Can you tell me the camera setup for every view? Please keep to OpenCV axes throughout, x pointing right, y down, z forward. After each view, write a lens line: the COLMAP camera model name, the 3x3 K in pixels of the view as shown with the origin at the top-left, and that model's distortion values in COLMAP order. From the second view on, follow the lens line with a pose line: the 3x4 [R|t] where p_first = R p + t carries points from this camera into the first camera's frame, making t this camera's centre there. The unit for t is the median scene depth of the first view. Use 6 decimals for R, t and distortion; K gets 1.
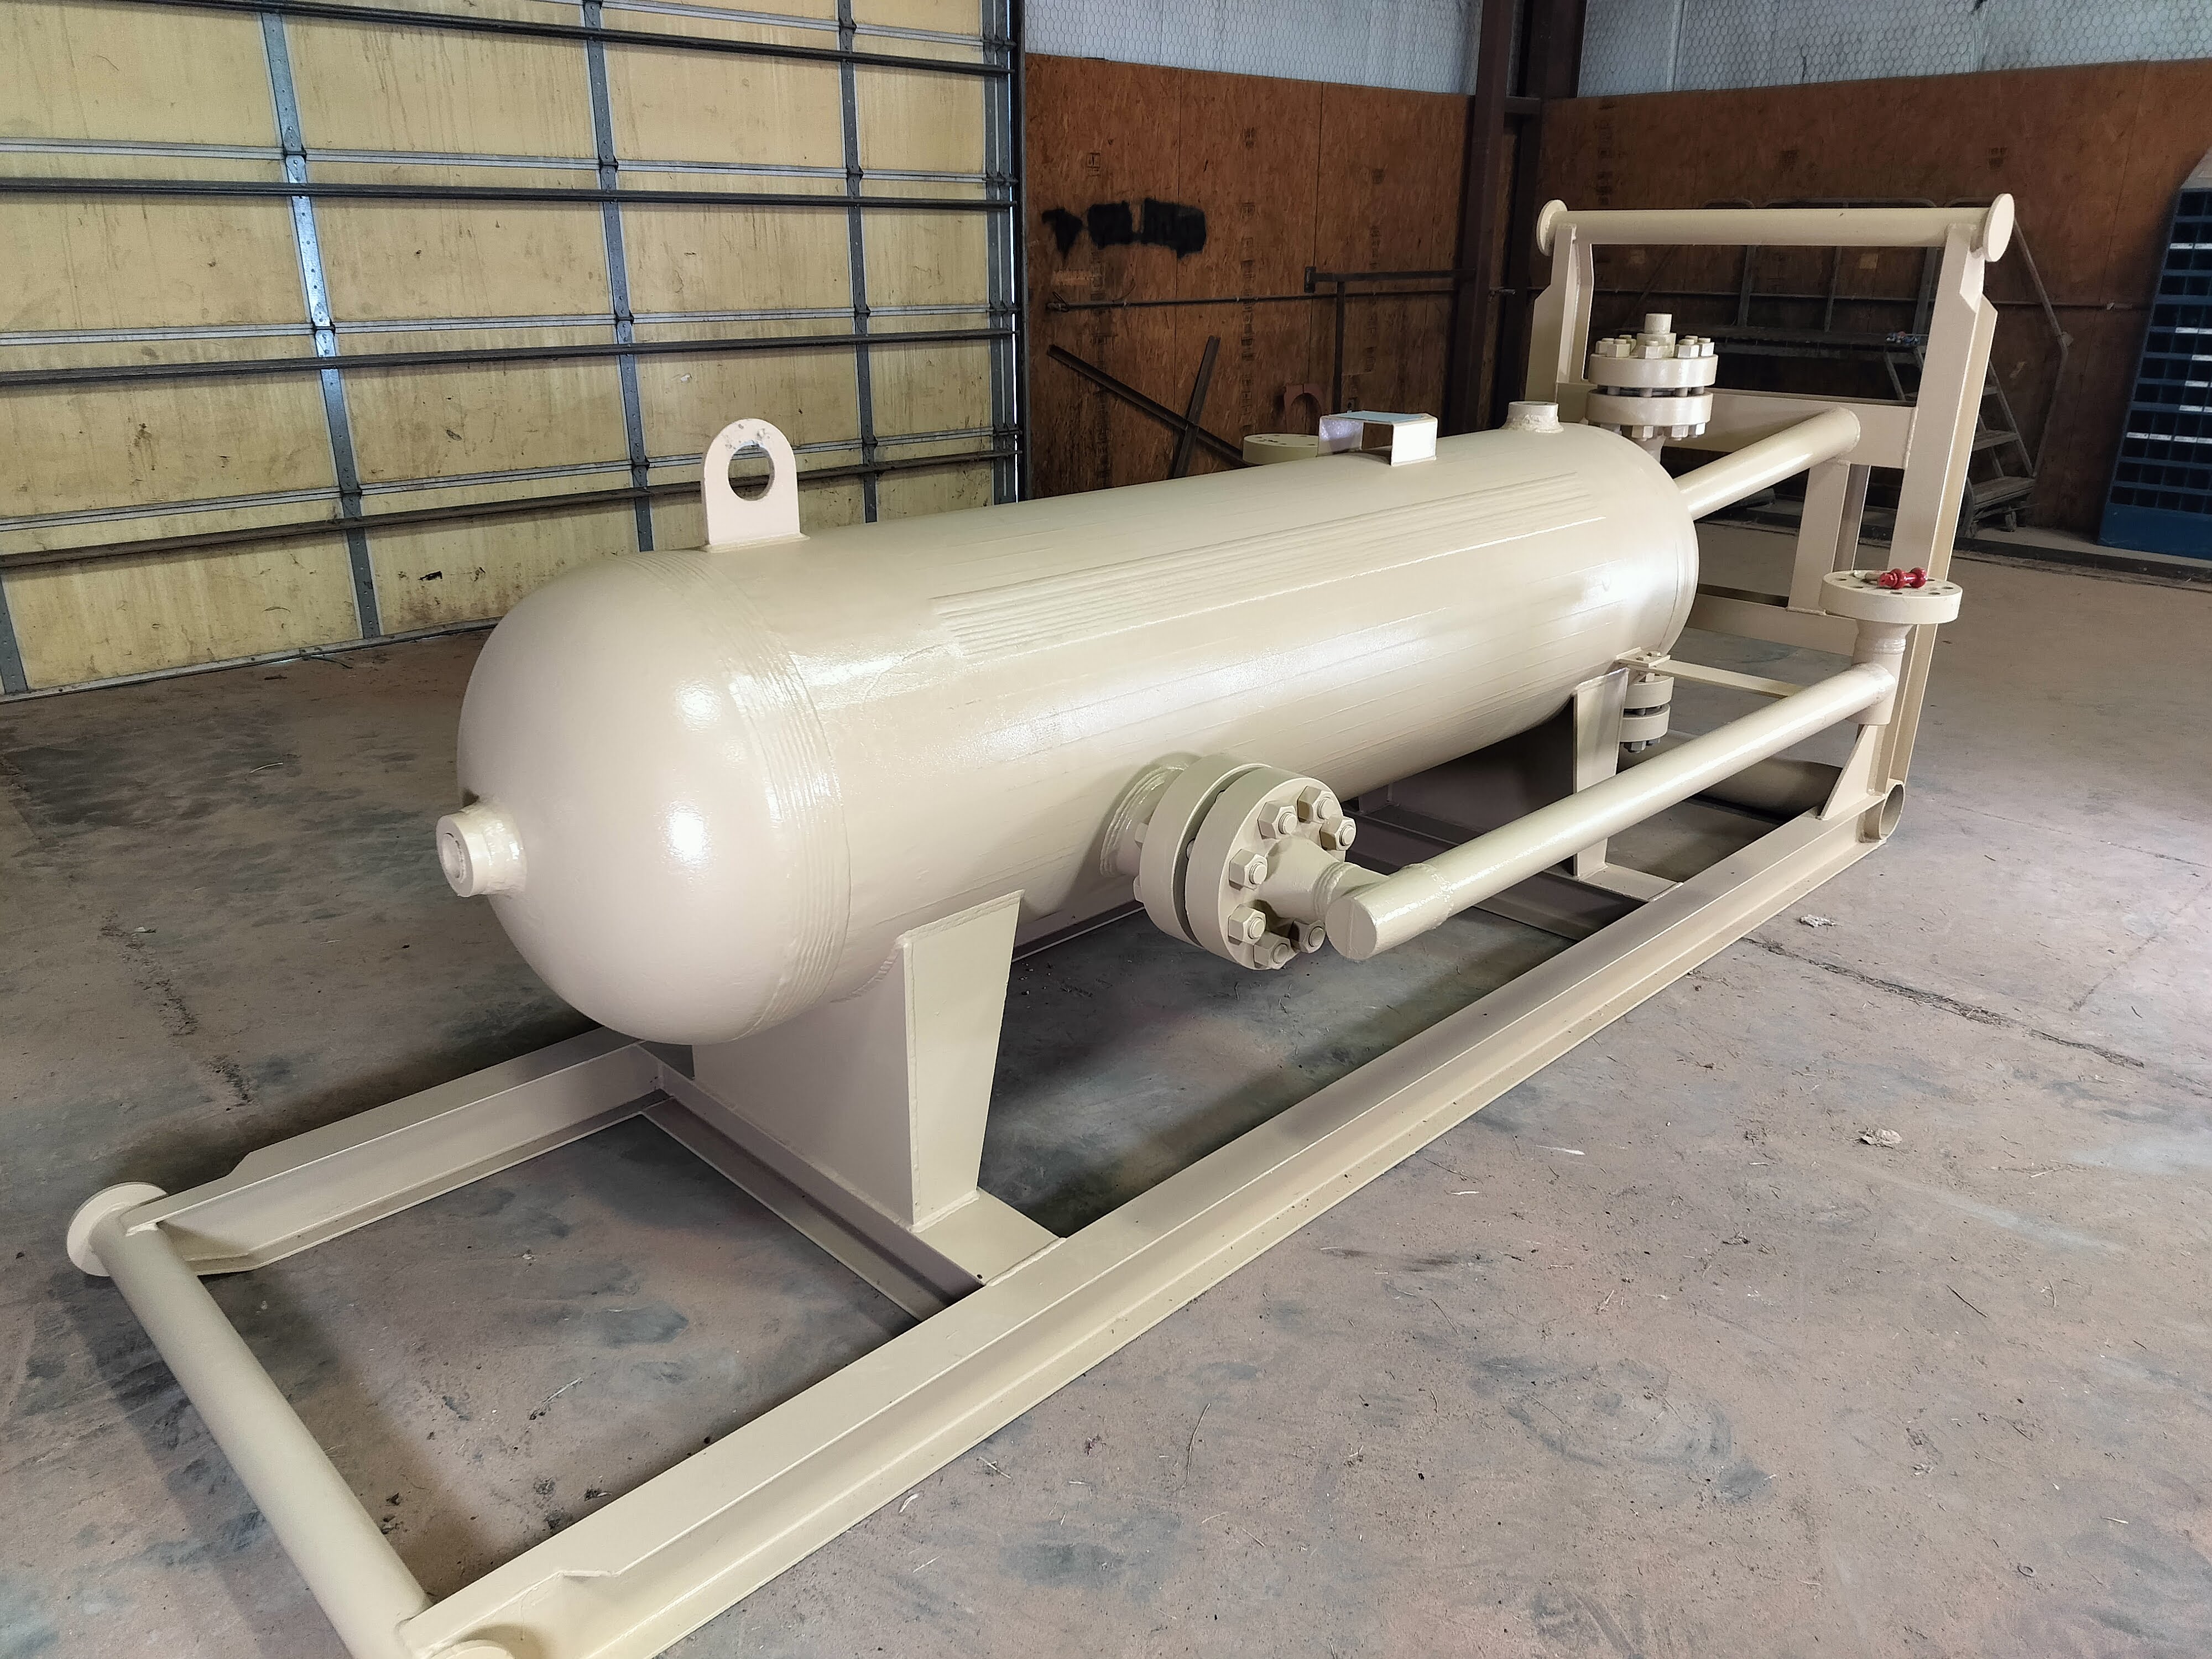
lens RADIAL K [[1556.4, 0, 1104.8], [0, 1556.4, 828.1], [0, 0, 1]] dist [0.033455, -0.032759]
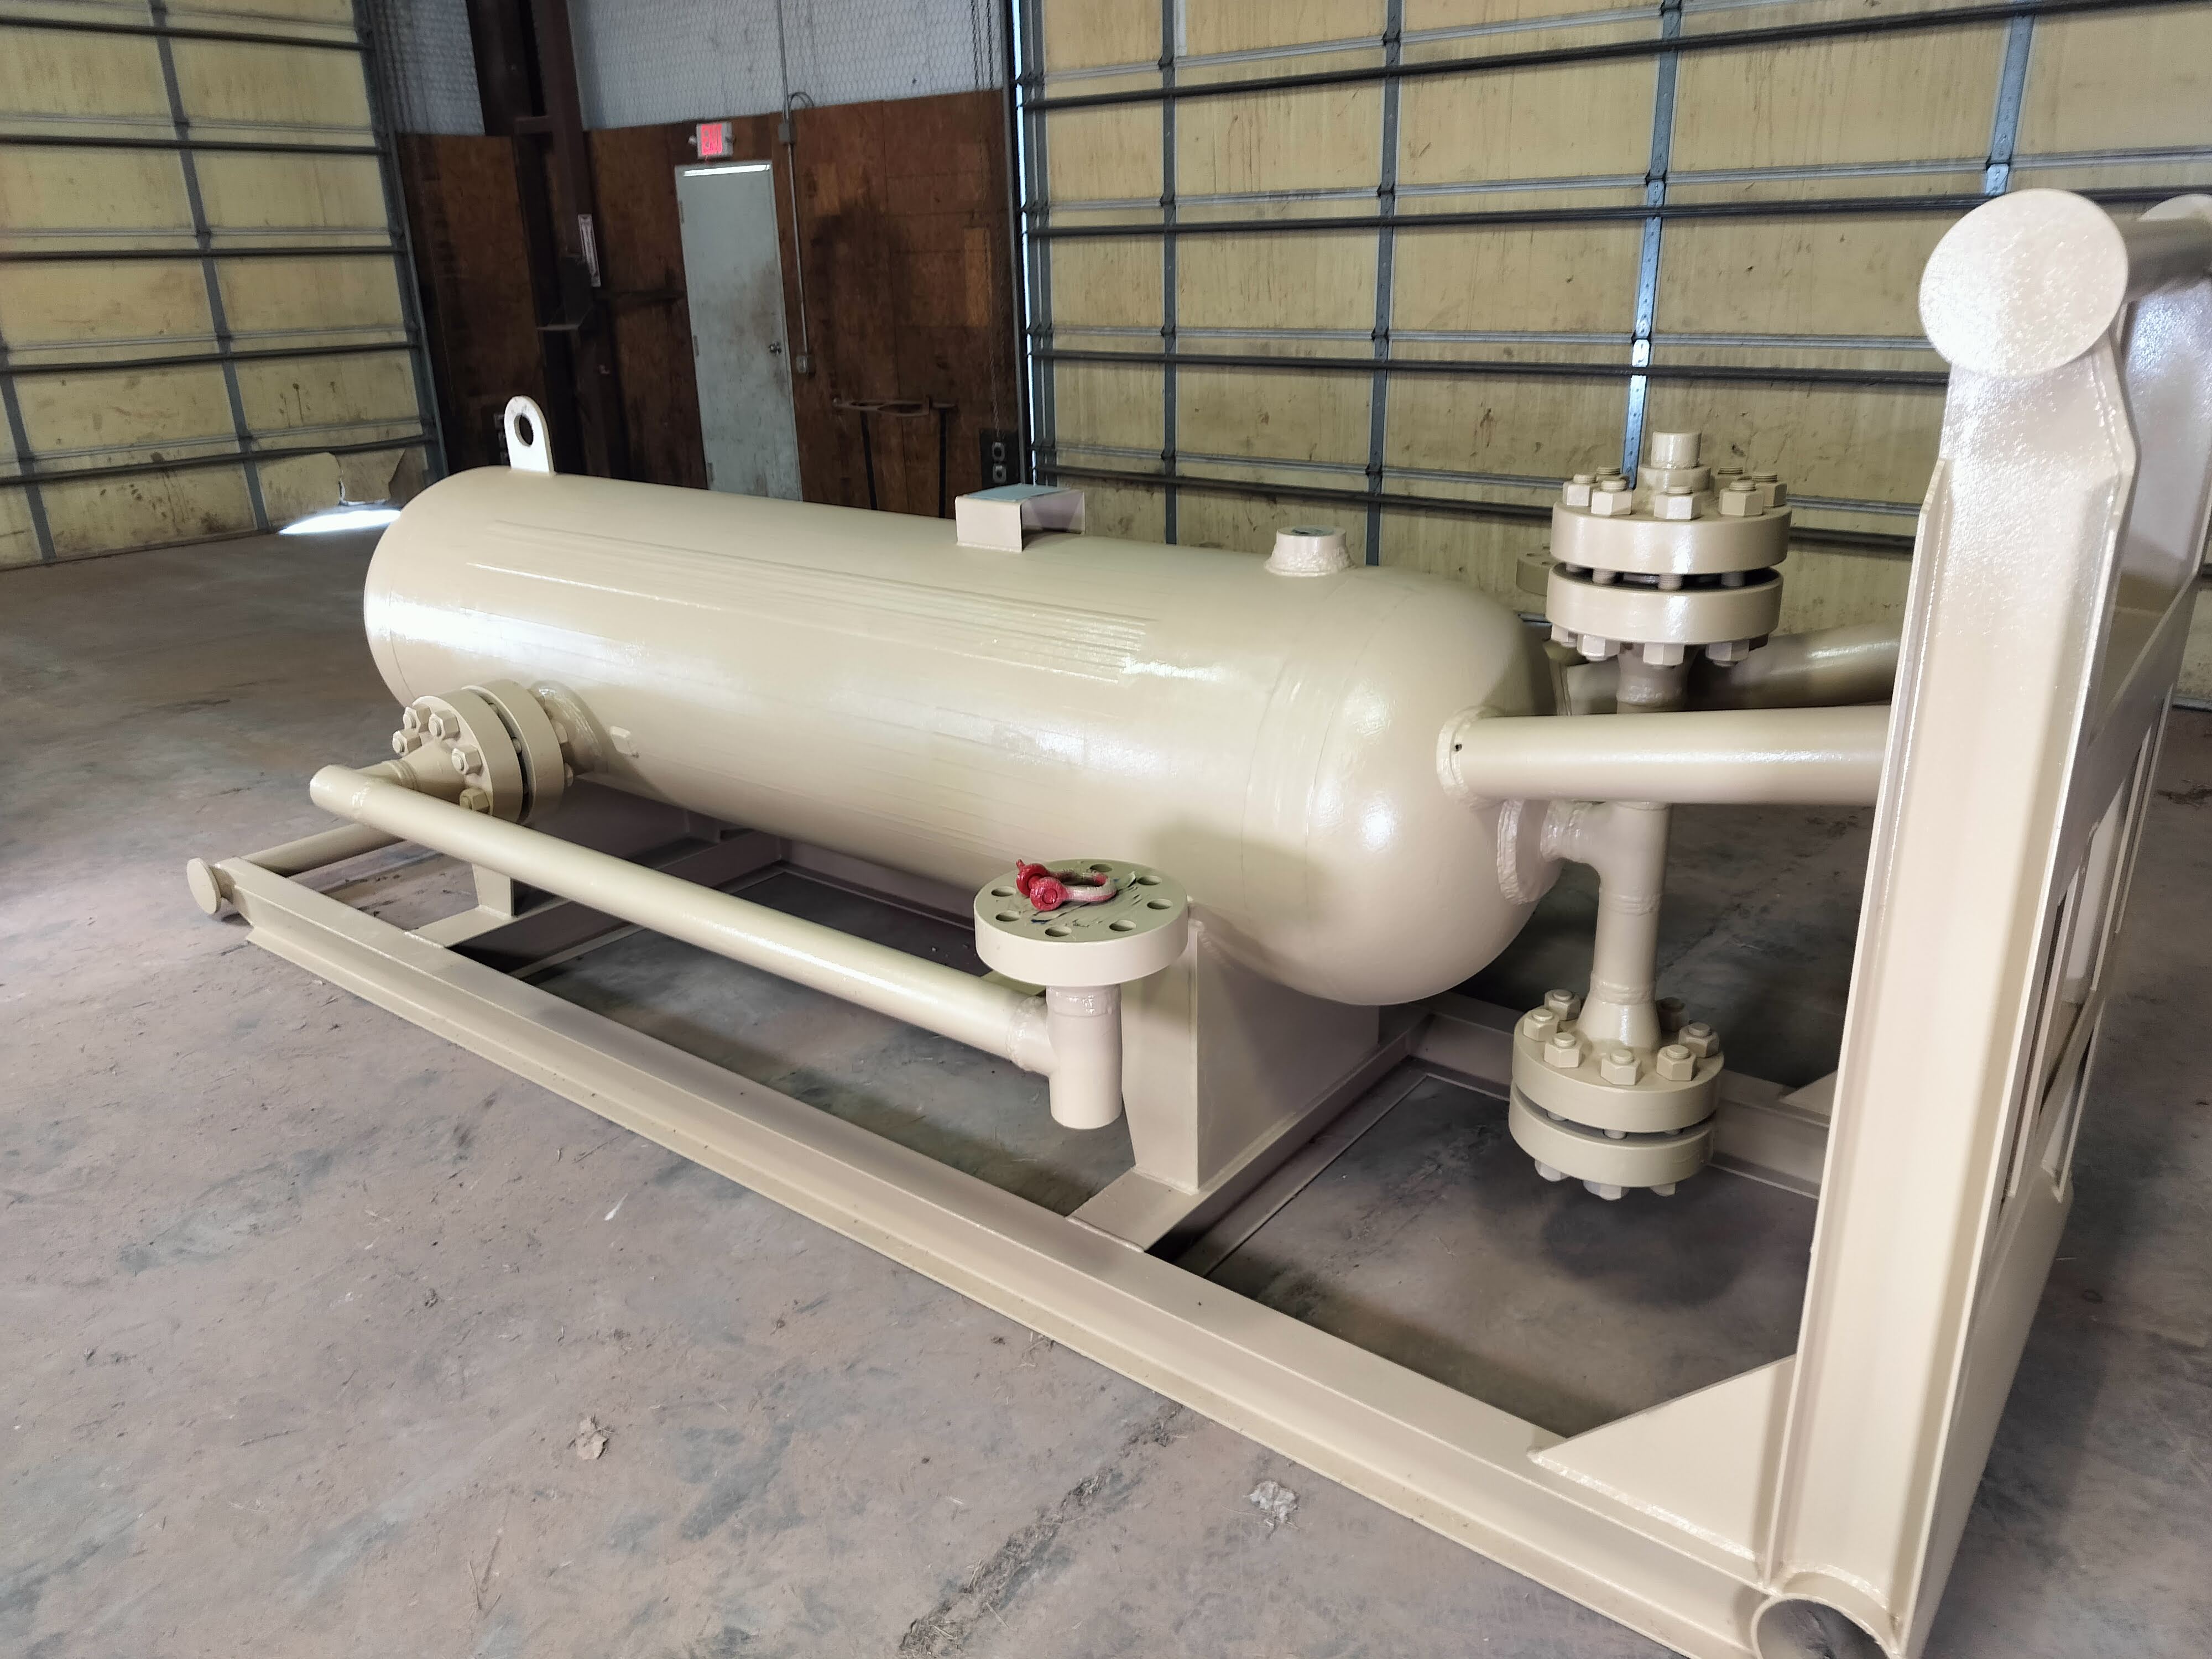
lens RADIAL K [[1556.4, 0, 1099.3], [0, 1556.4, 833.7], [0, 0, 1]] dist [0.033455, -0.032759]
pose [[0.134780, 0.342841, -0.929674, 0.552645], [-0.330328, 0.900111, 0.284049, -0.184924], [0.934194, 0.268813, 0.234567, 0.462563]]
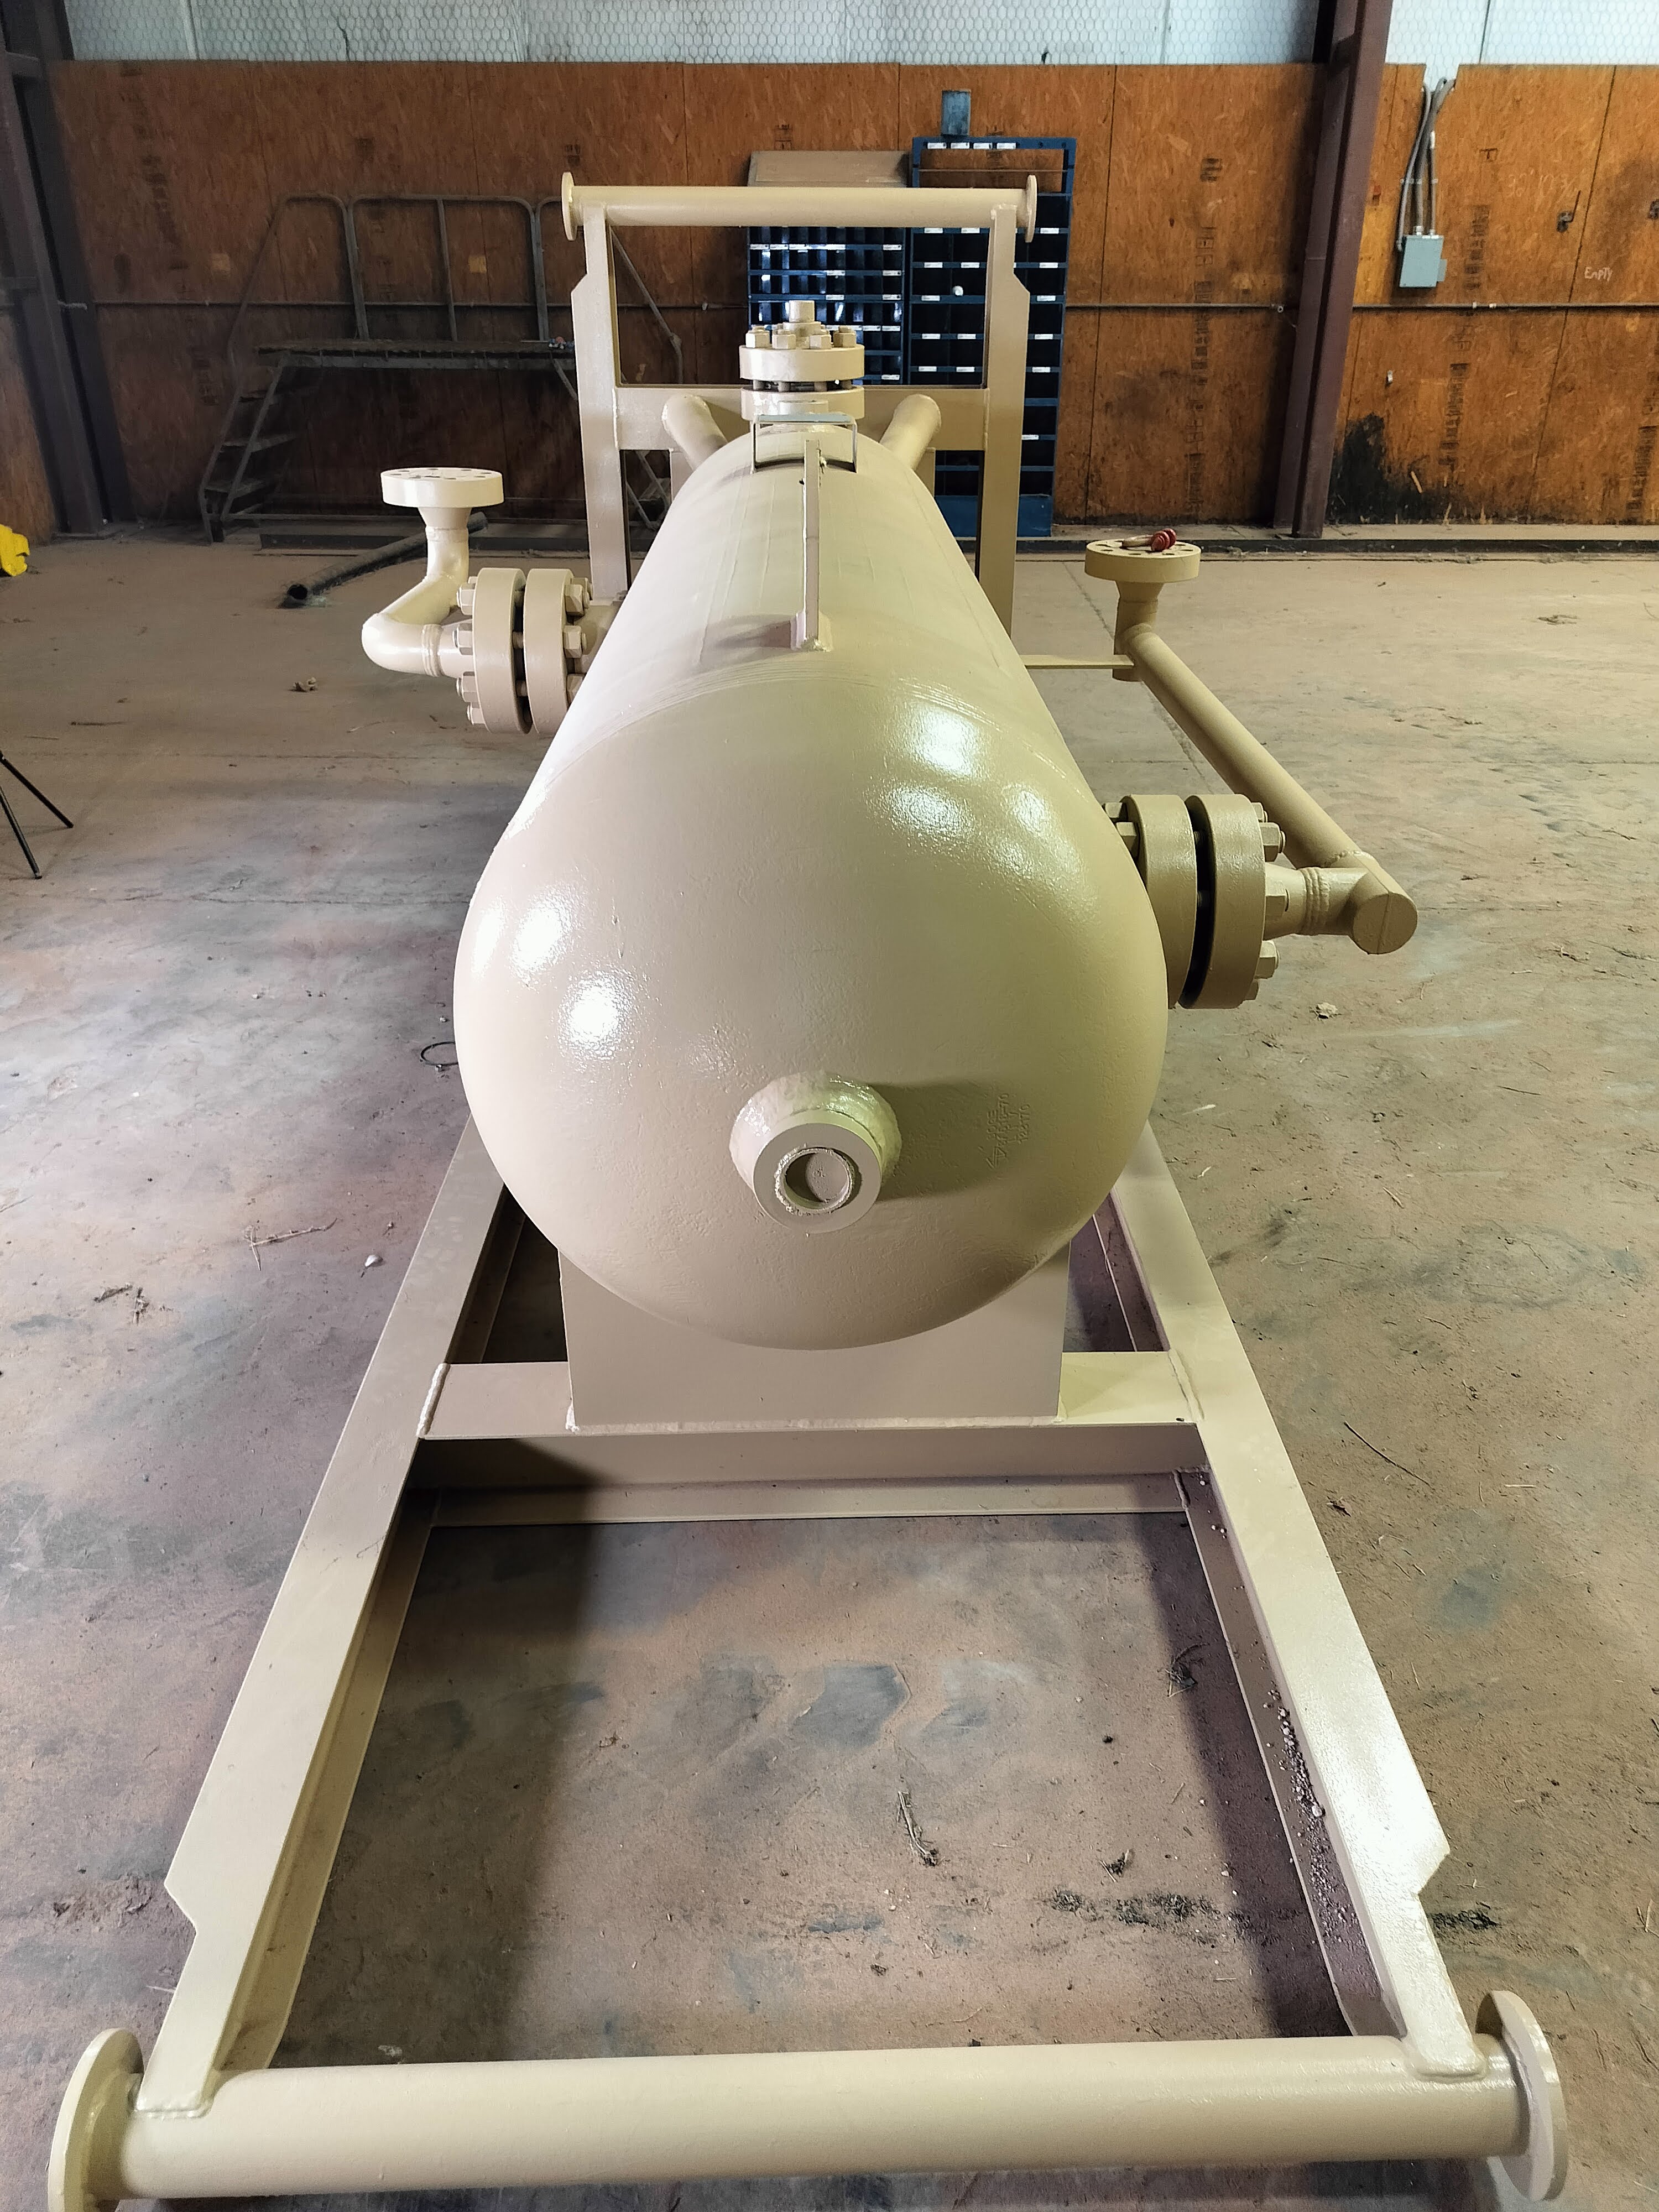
lens RADIAL K [[1556.4, 0, 844.3], [0, 1556.4, 1127.9], [0, 0, 1]] dist [0.033455, -0.032759]
pose [[0.685043, -0.353764, 0.636842, -0.268471], [0.255968, 0.935325, 0.244229, -0.051593], [-0.682054, -0.004297, 0.731290, 0.174910]]
